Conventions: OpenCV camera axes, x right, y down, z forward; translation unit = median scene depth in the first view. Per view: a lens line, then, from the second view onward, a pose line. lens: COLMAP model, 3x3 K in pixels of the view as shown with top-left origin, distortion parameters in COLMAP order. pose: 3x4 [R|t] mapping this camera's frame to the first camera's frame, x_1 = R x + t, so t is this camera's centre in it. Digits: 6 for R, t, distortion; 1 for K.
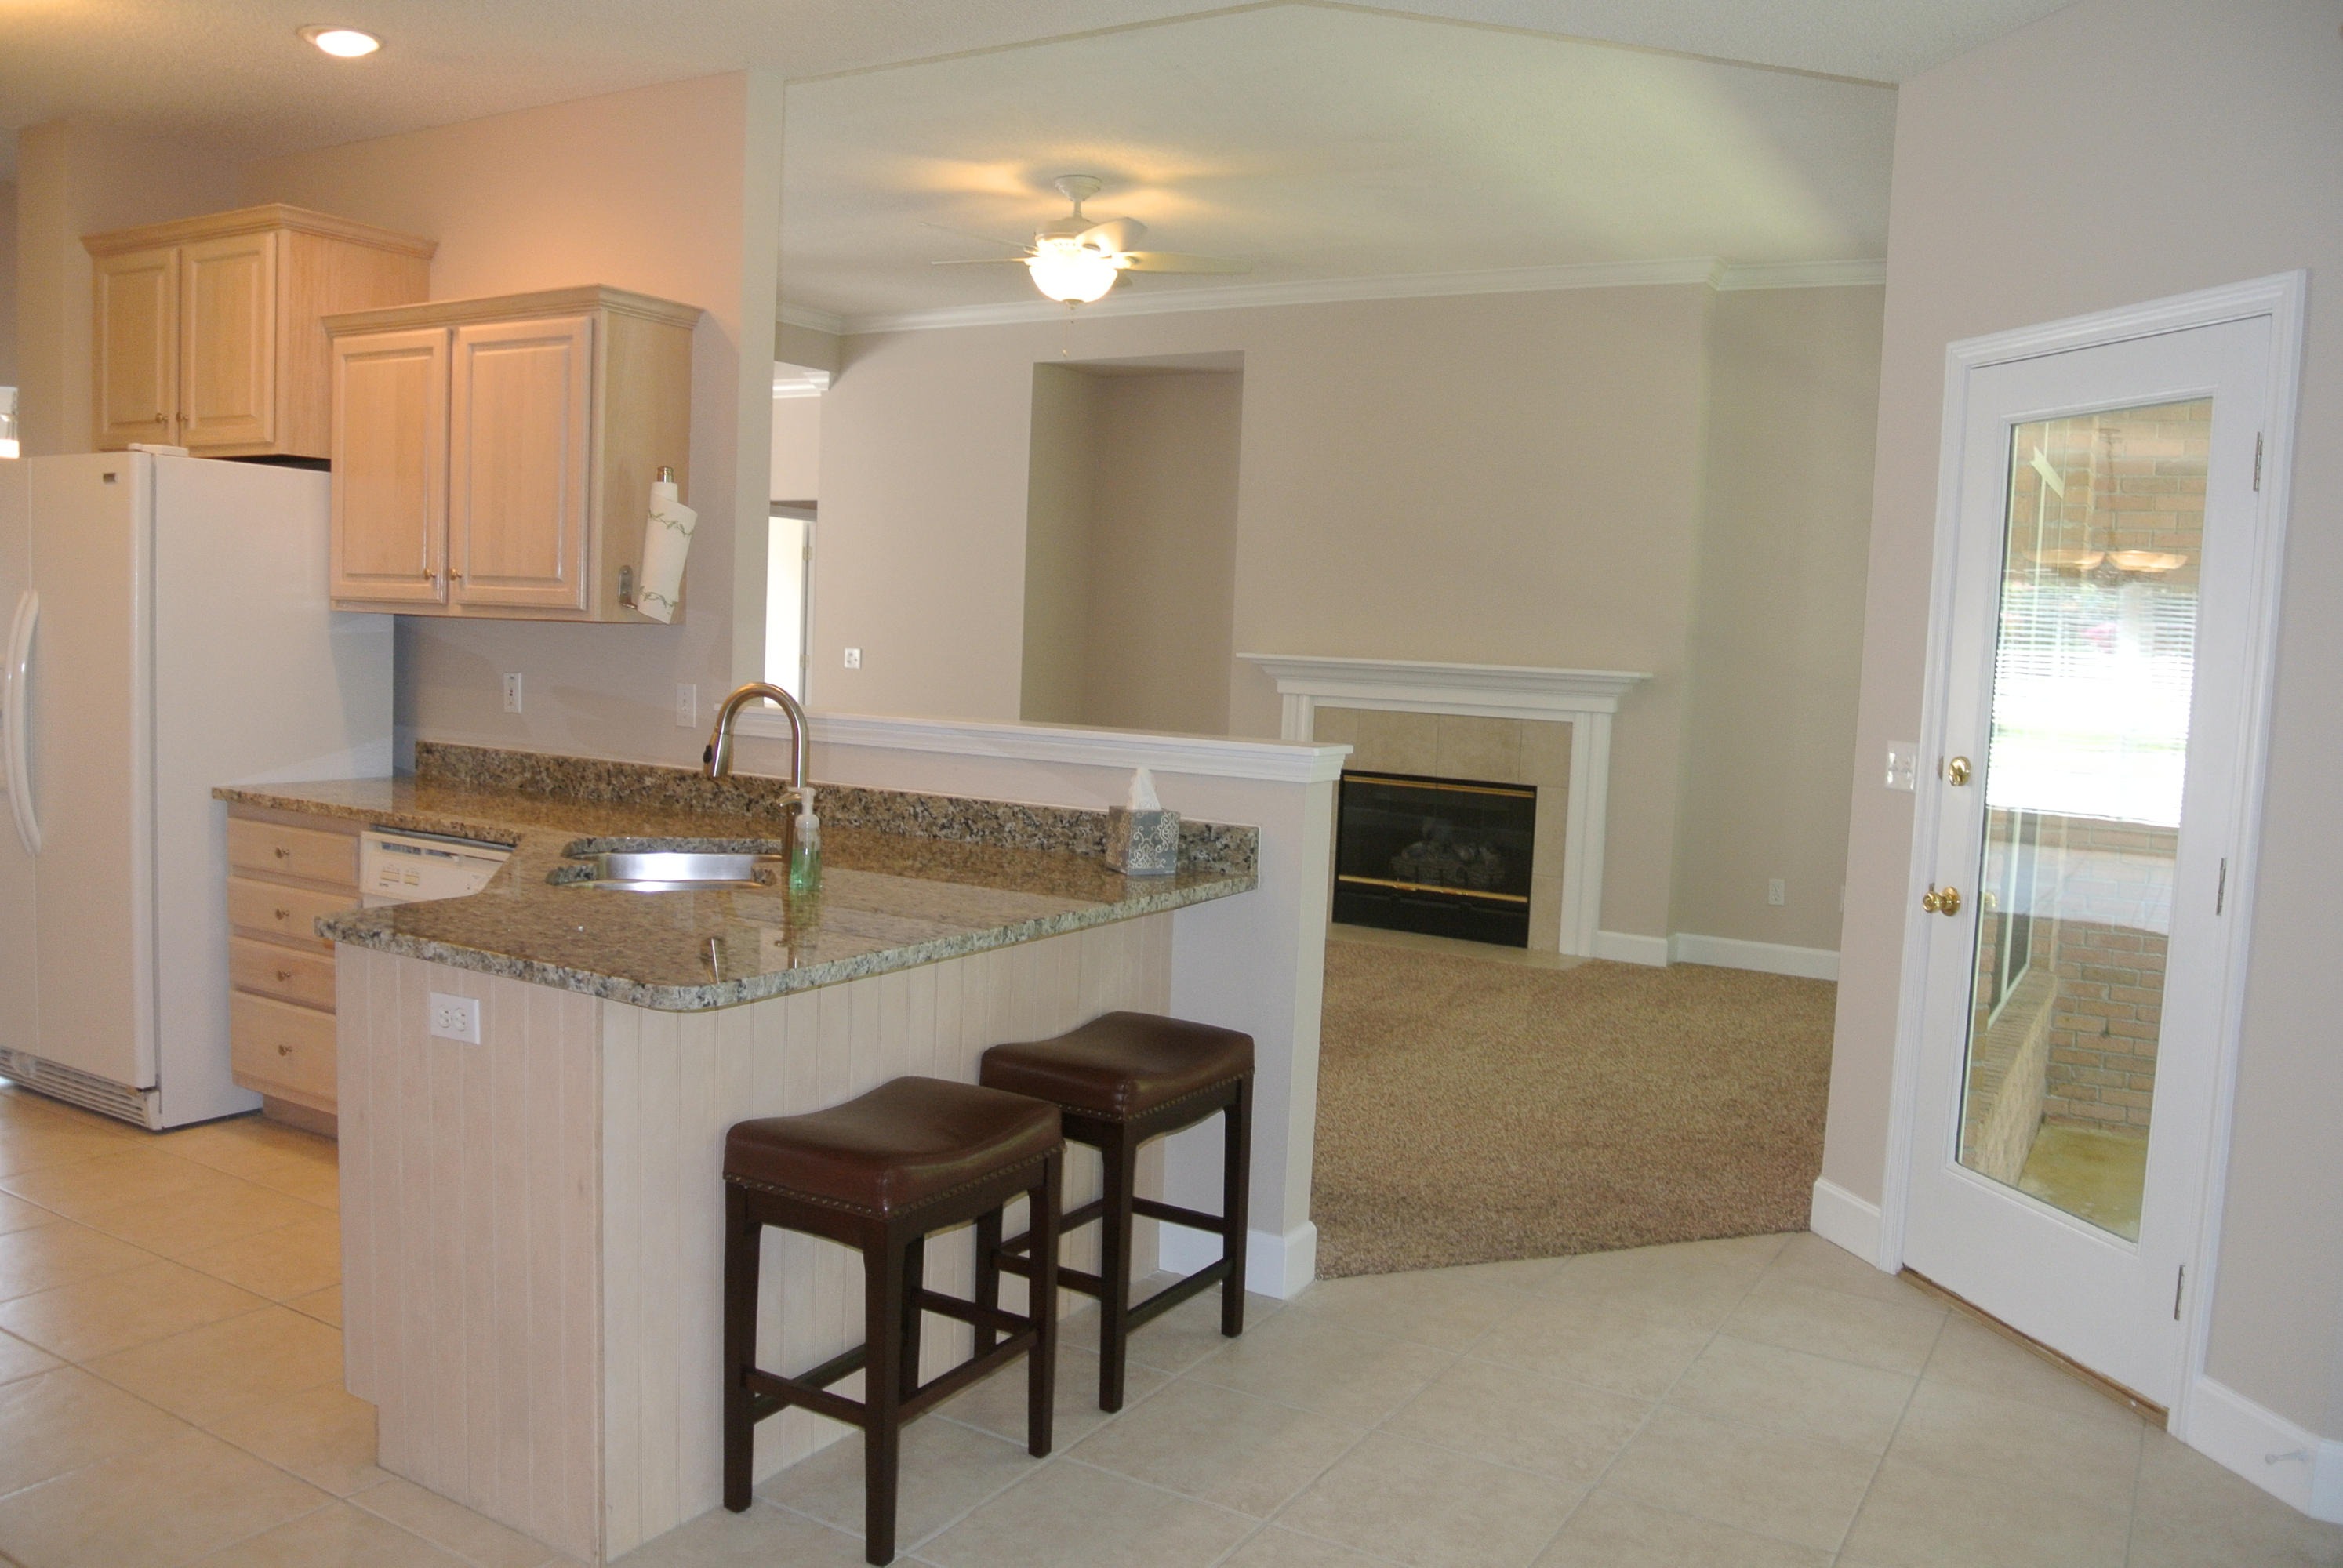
lens RADIAL K [[1790.2, 0, 1171.5], [0, 1790.2, 784.0], [0, 0, 1]] dist [-0.068986, 0.000465]
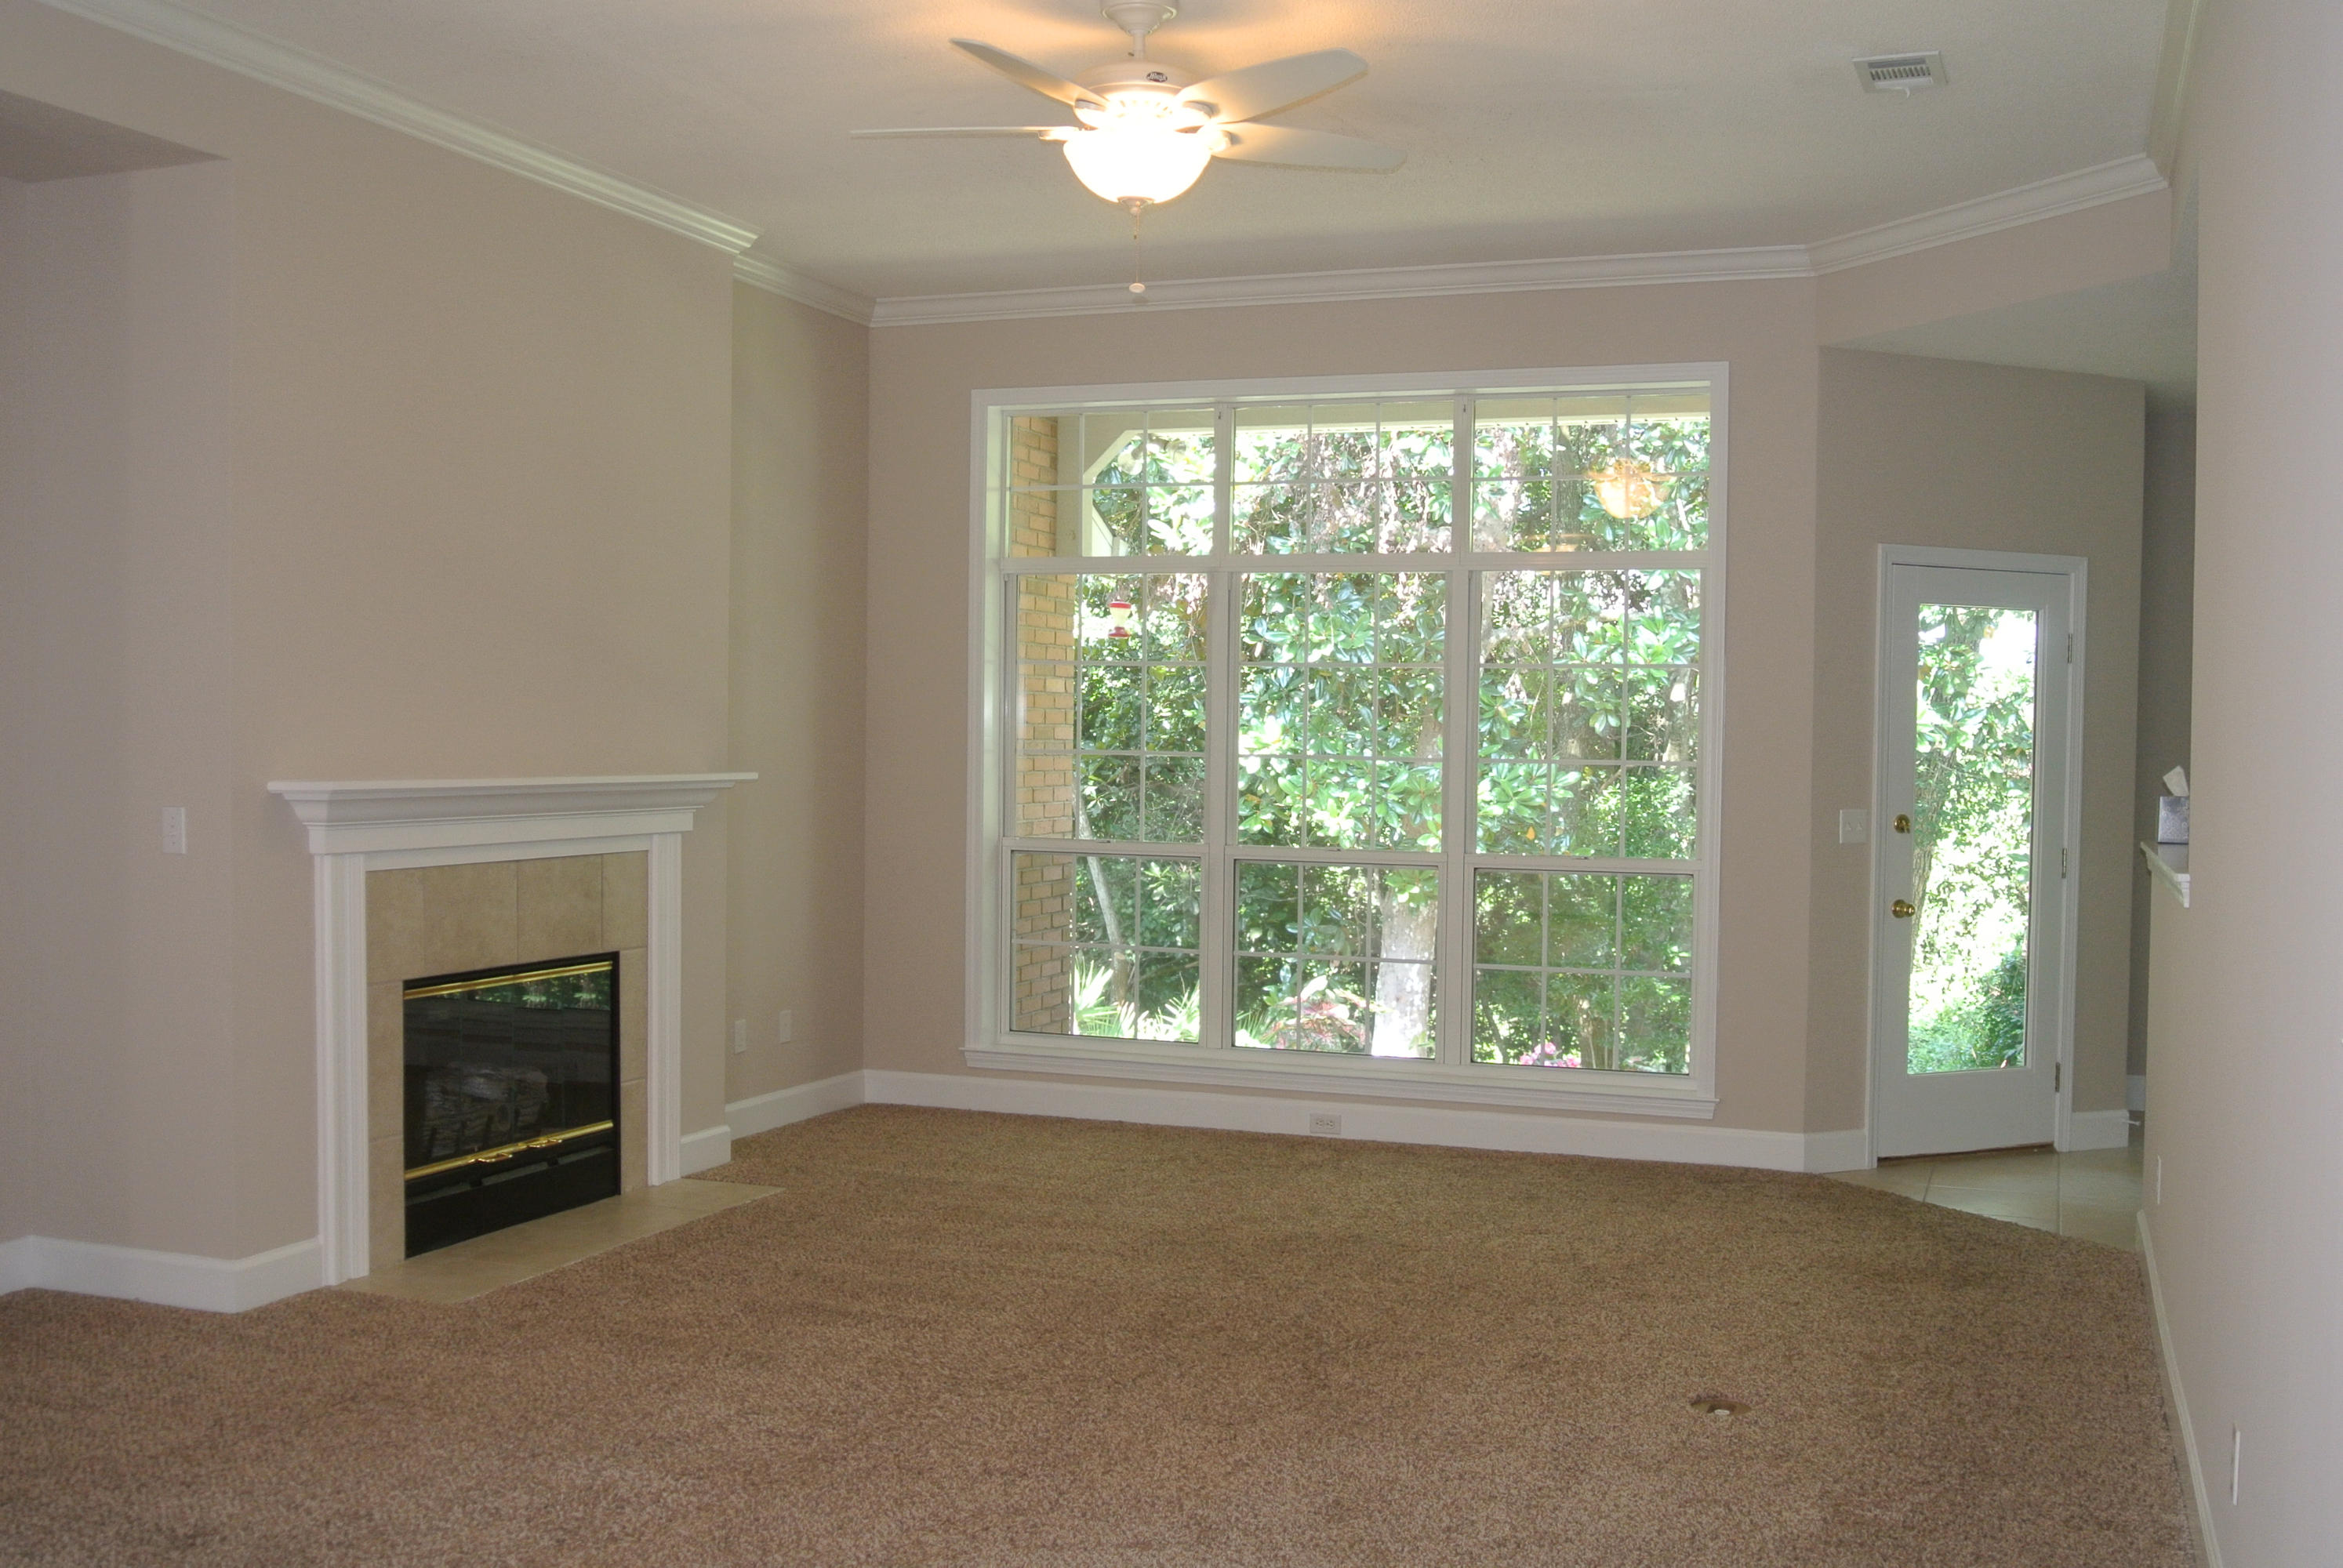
lens RADIAL K [[2306.2, 0, 1171.5], [0, 2306.2, 784.0], [0, 0, 1]] dist [-0.087789, -0.001782]
pose [[-0.175177, -0.060855, 0.982654, -0.668016], [0.067004, 0.995037, 0.073567, -0.109783], [-0.982254, 0.078729, -0.170230, 0.933663]]
